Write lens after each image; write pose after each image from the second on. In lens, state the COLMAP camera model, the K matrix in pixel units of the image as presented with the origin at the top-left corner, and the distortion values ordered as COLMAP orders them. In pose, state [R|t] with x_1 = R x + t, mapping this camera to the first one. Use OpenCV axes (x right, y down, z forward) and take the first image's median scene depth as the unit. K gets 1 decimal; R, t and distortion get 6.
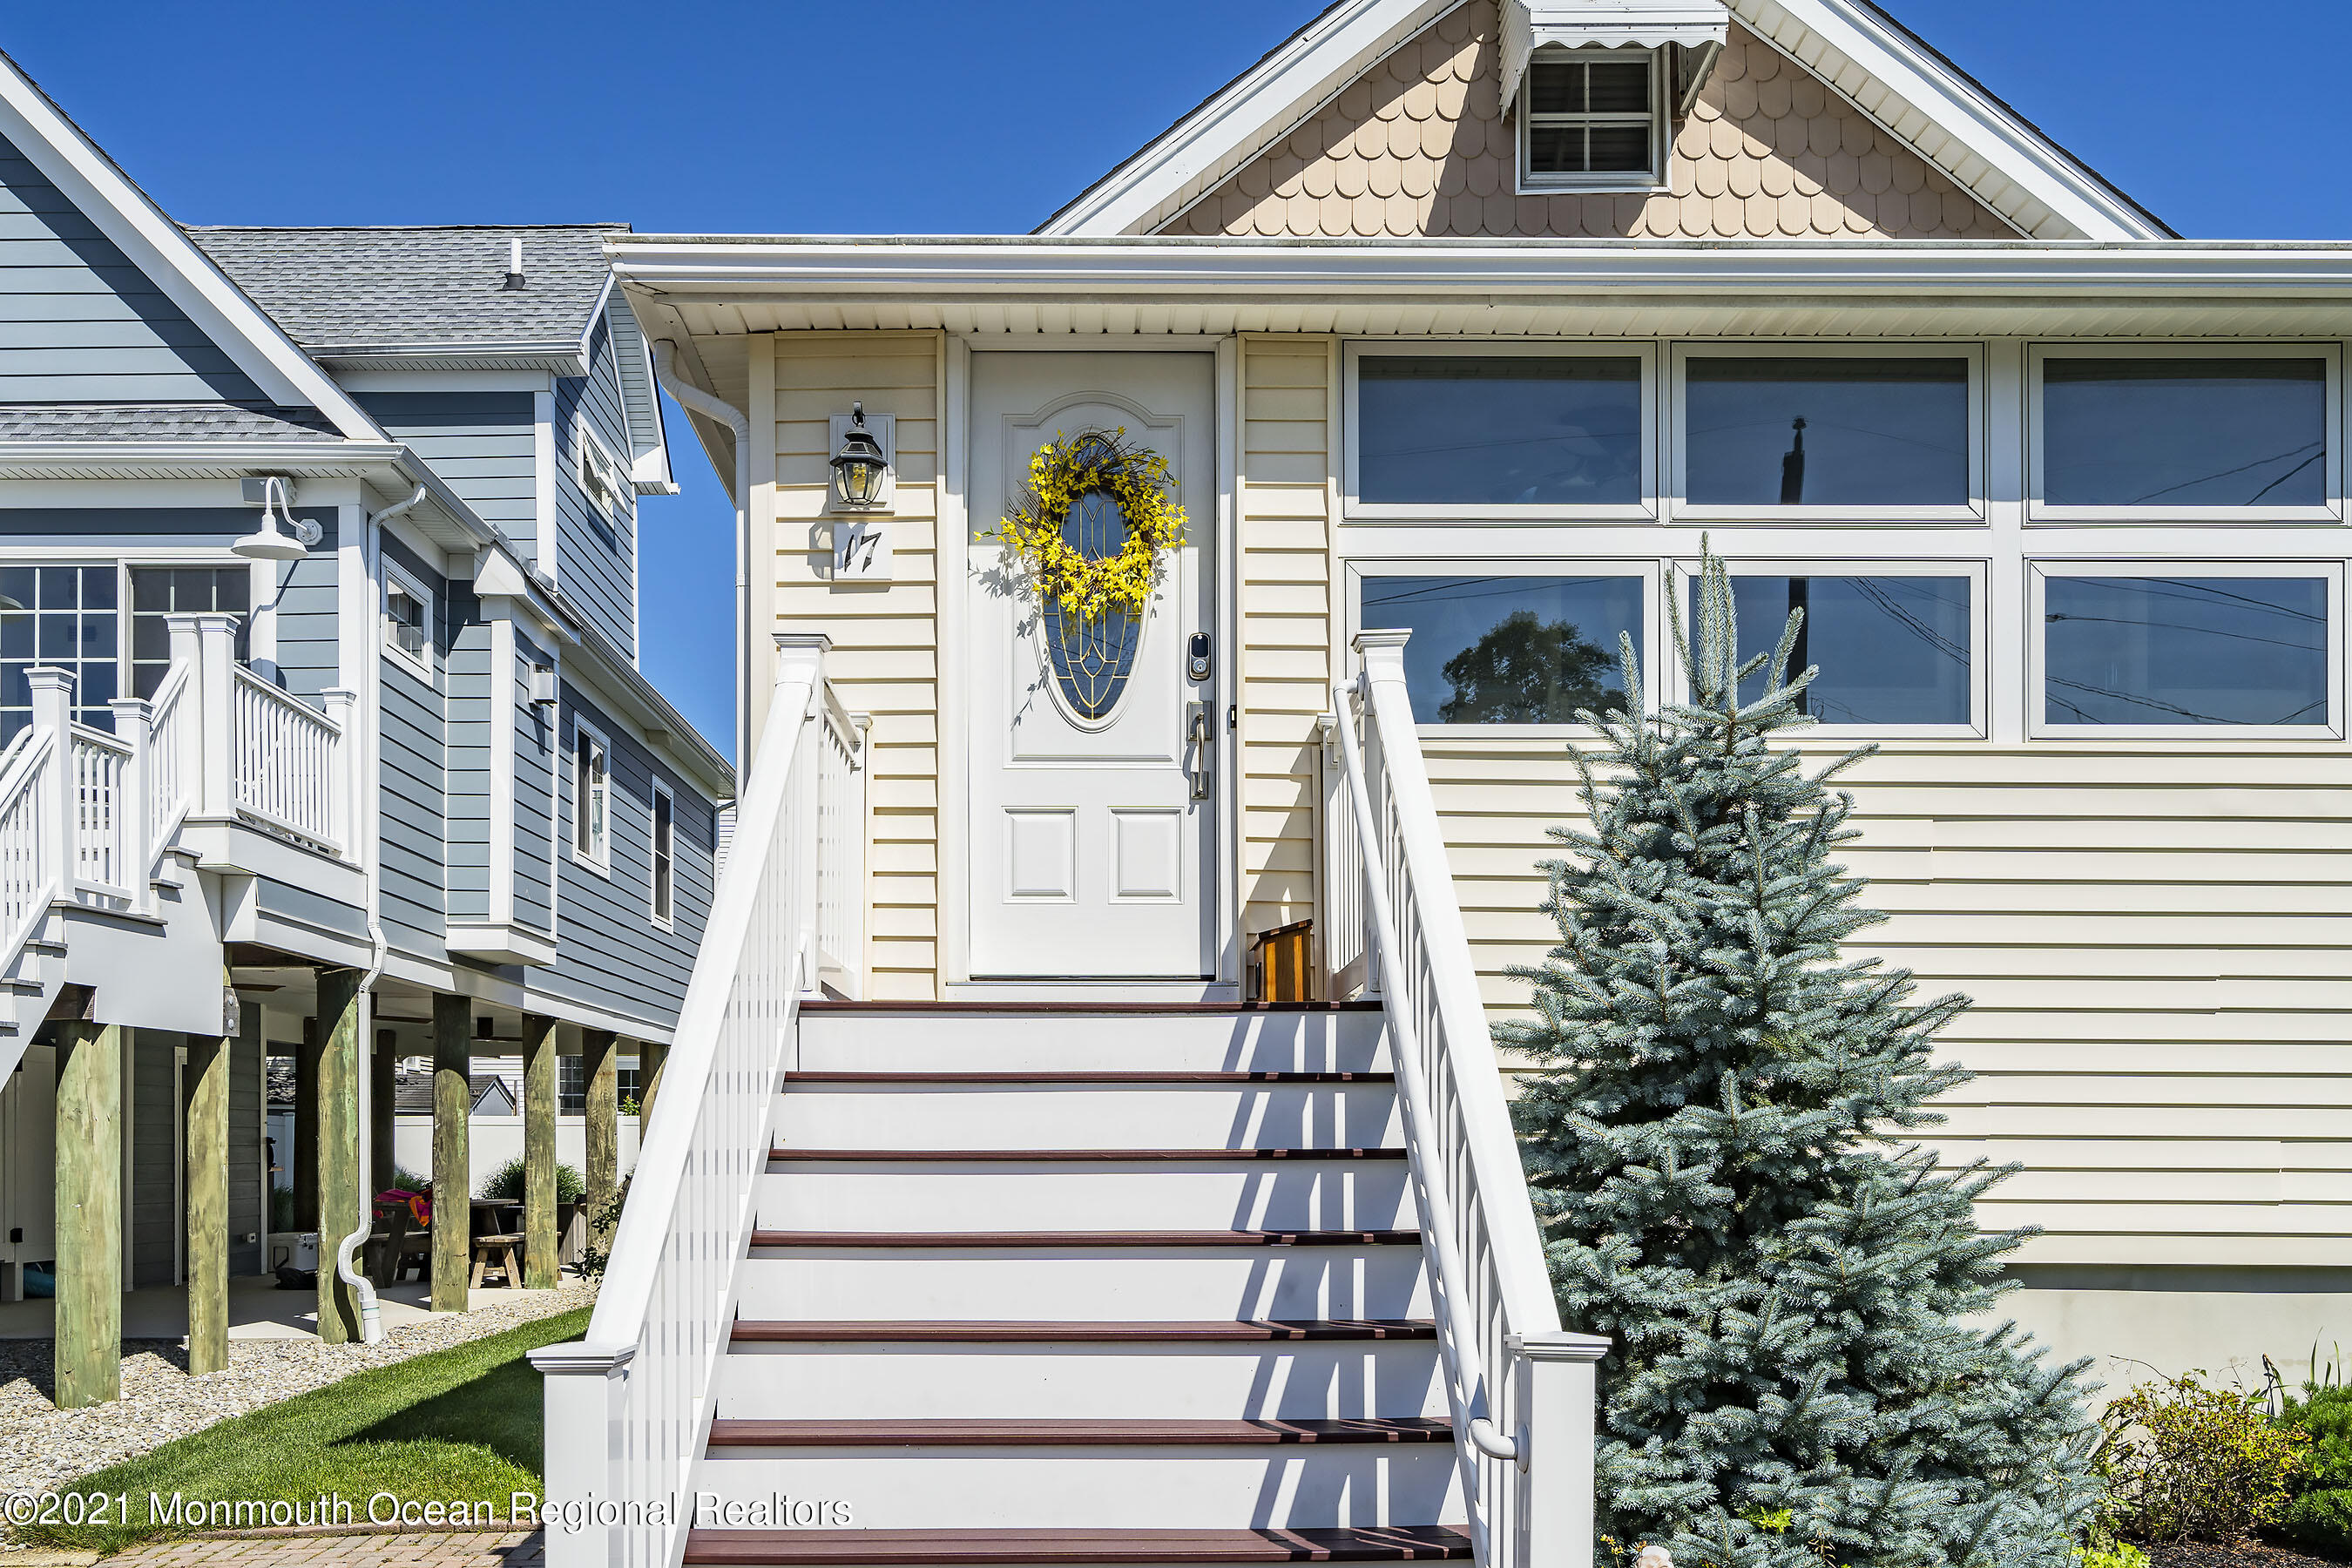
lens RADIAL K [[2155.1, 0, 1177.2], [0, 2155.1, 785.8], [0, 0, 1]] dist [-0.003574, 0.000000]
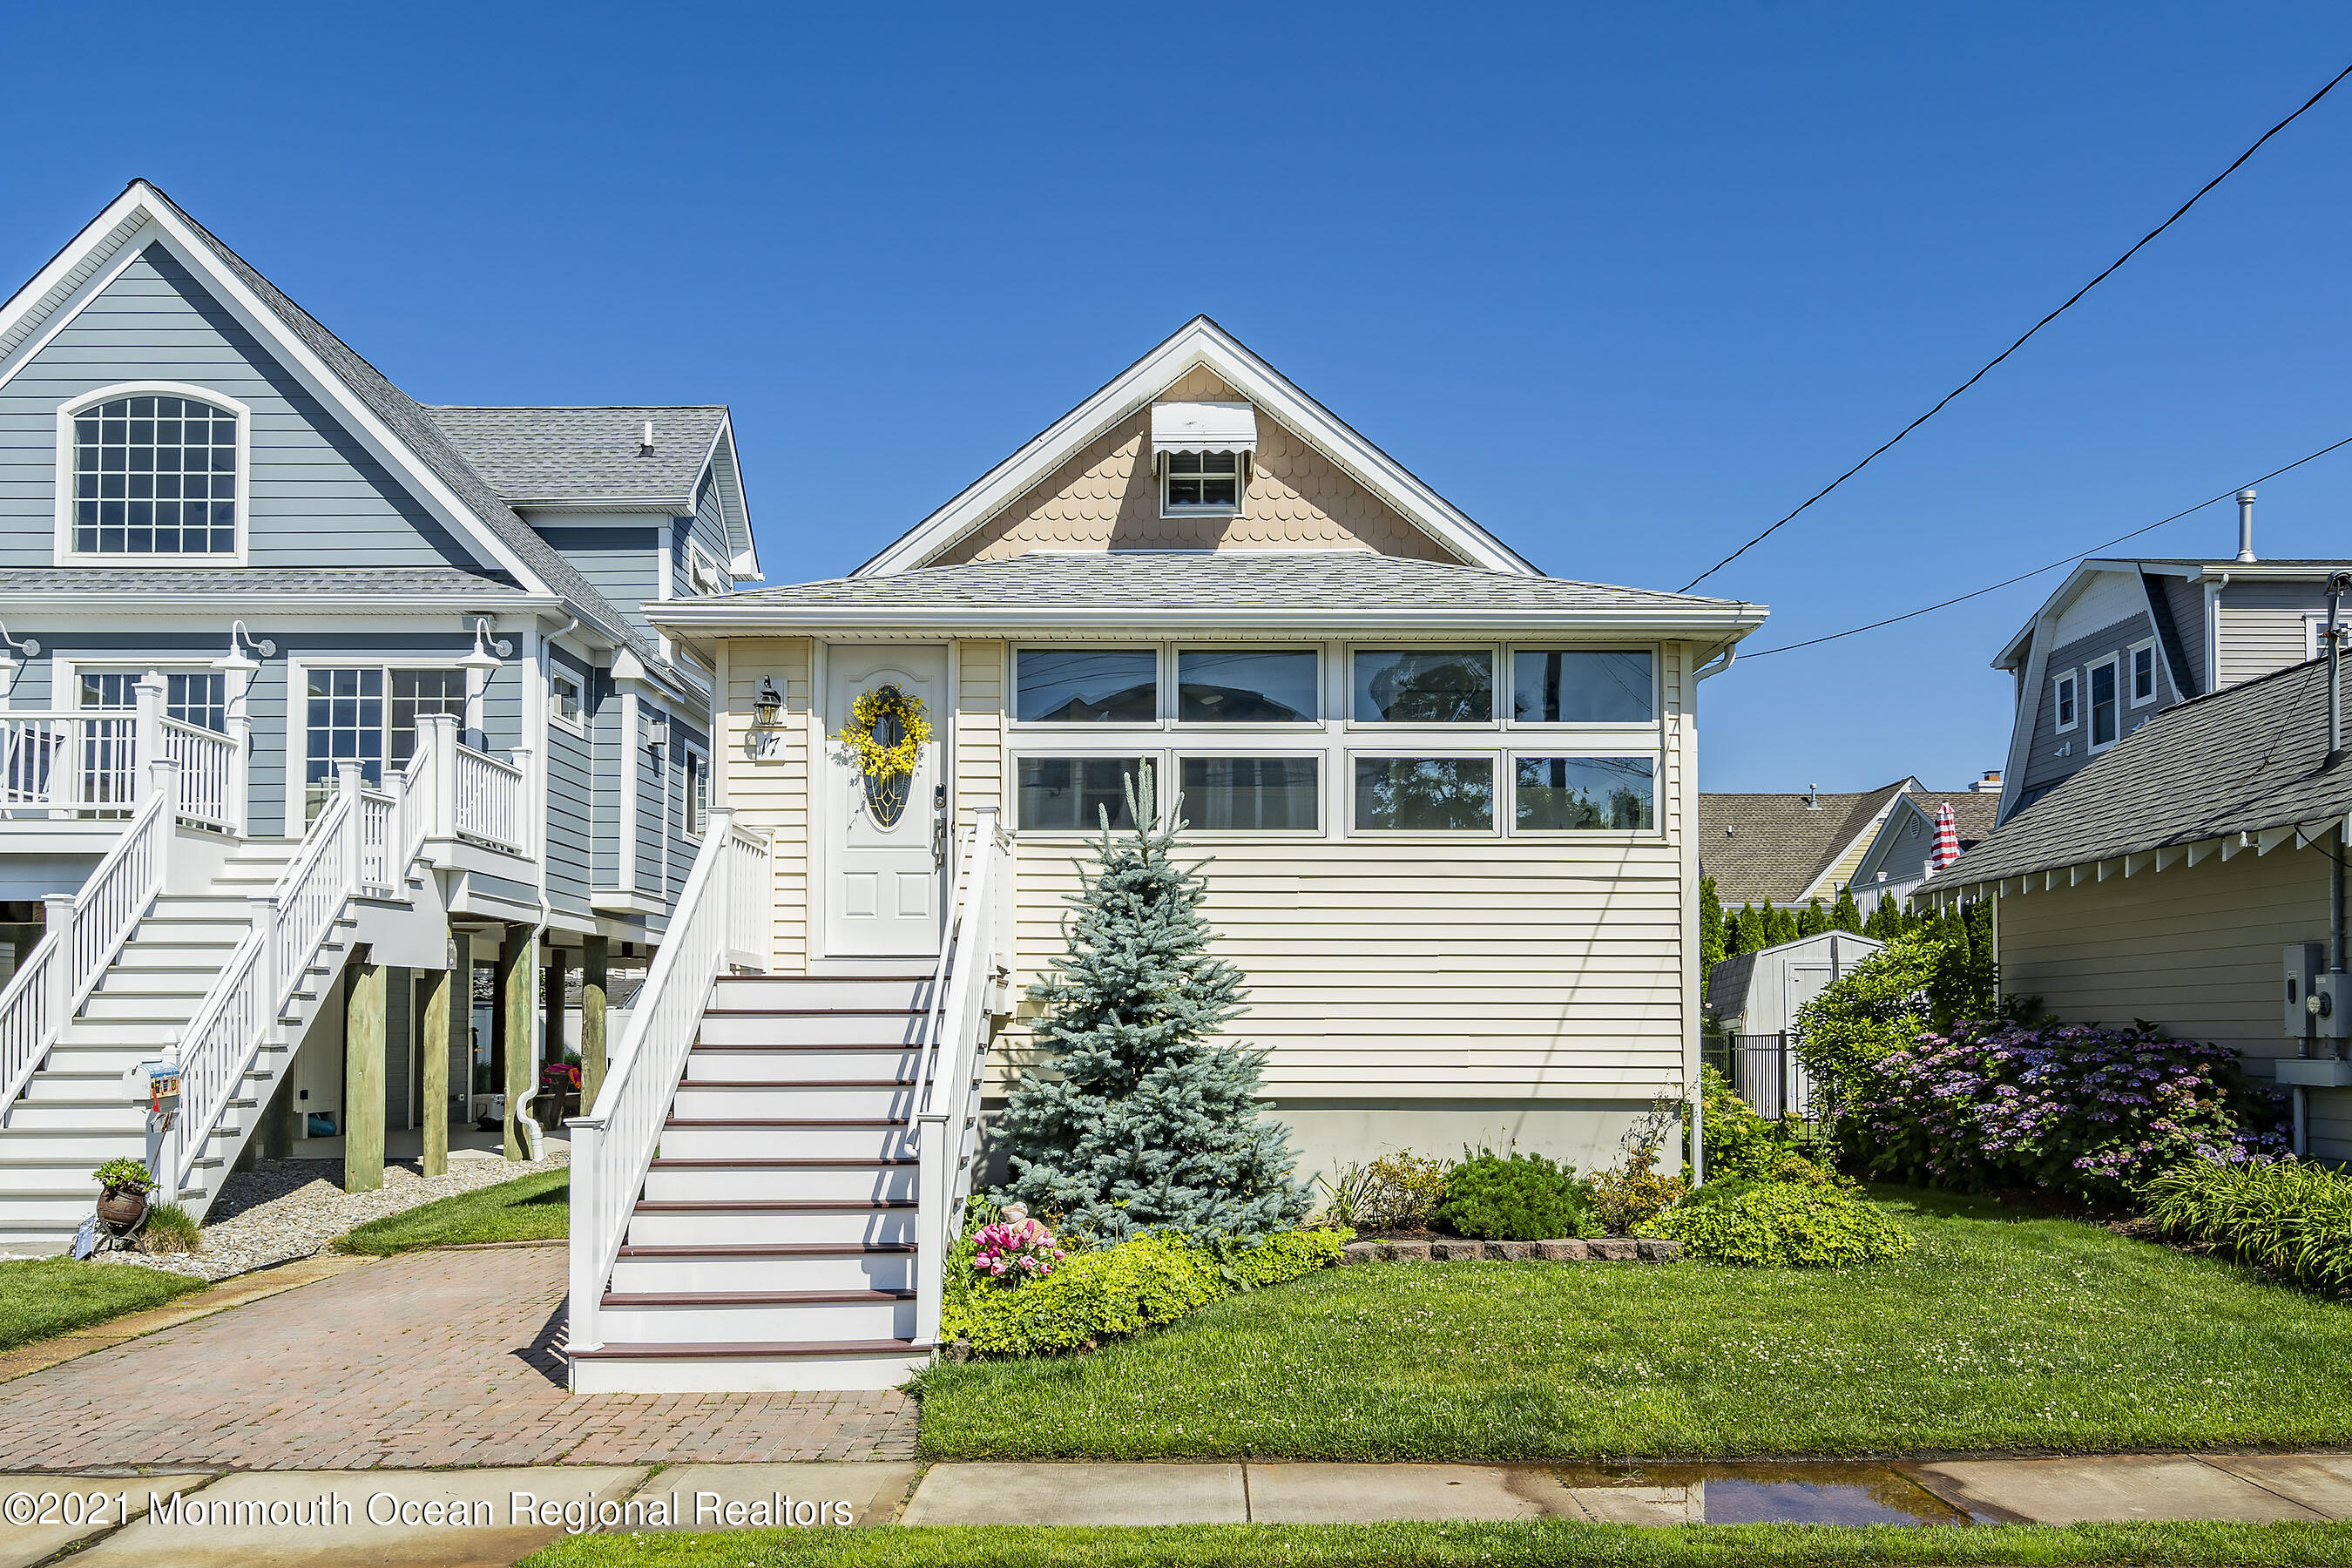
lens RADIAL K [[1570.3, 0, 1160.2], [0, 1570.3, 716.5], [0, 0, 1]] dist [-0.003946, -0.003360]
pose [[0.999936, -0.000258, 0.011331, 0.140414], [0.000618, 0.999496, -0.031734, -0.061555], [-0.011317, 0.031739, 0.999432, -0.332956]]
